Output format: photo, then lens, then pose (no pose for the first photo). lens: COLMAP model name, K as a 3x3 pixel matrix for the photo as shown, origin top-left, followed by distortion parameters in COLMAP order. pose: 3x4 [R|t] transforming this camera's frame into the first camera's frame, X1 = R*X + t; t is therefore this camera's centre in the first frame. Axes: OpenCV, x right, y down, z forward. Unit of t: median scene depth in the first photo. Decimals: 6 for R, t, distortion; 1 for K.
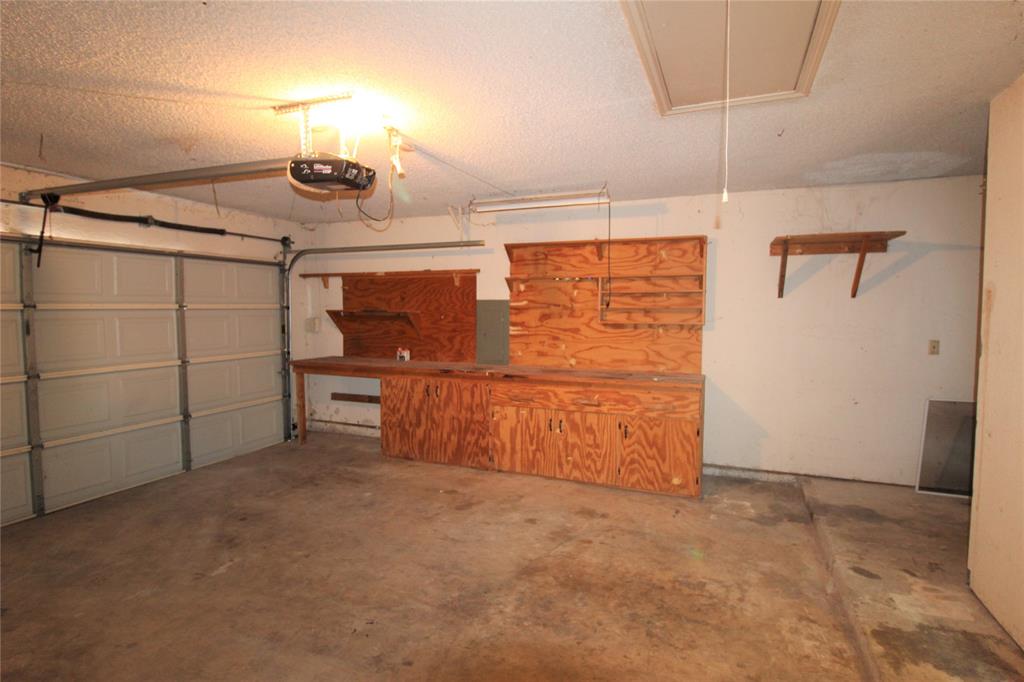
lens RADIAL K [[502.9, 0, 514.9], [0, 502.9, 338.0], [0, 0, 1]] dist [-0.004407, -0.001798]
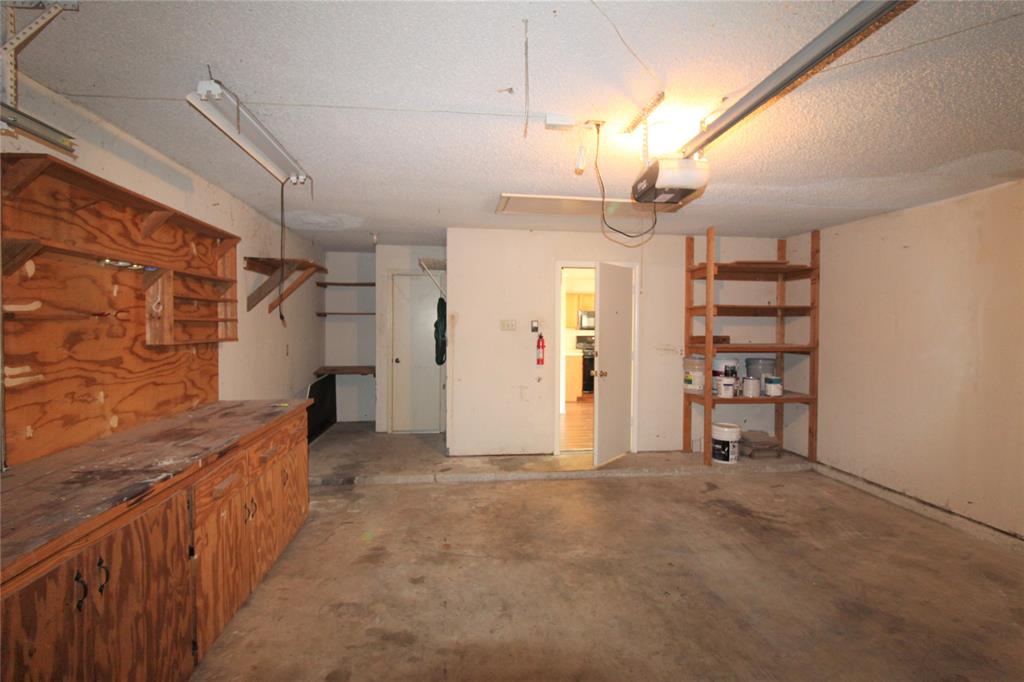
lens RADIAL K [[502.9, 0, 514.9], [0, 502.9, 338.0], [0, 0, 1]] dist [-0.004407, -0.001798]
pose [[-0.481637, -0.027848, 0.875928, -0.578055], [0.041954, 0.997616, 0.054786, -0.054759], [-0.875366, 0.063136, -0.479321, 0.940209]]
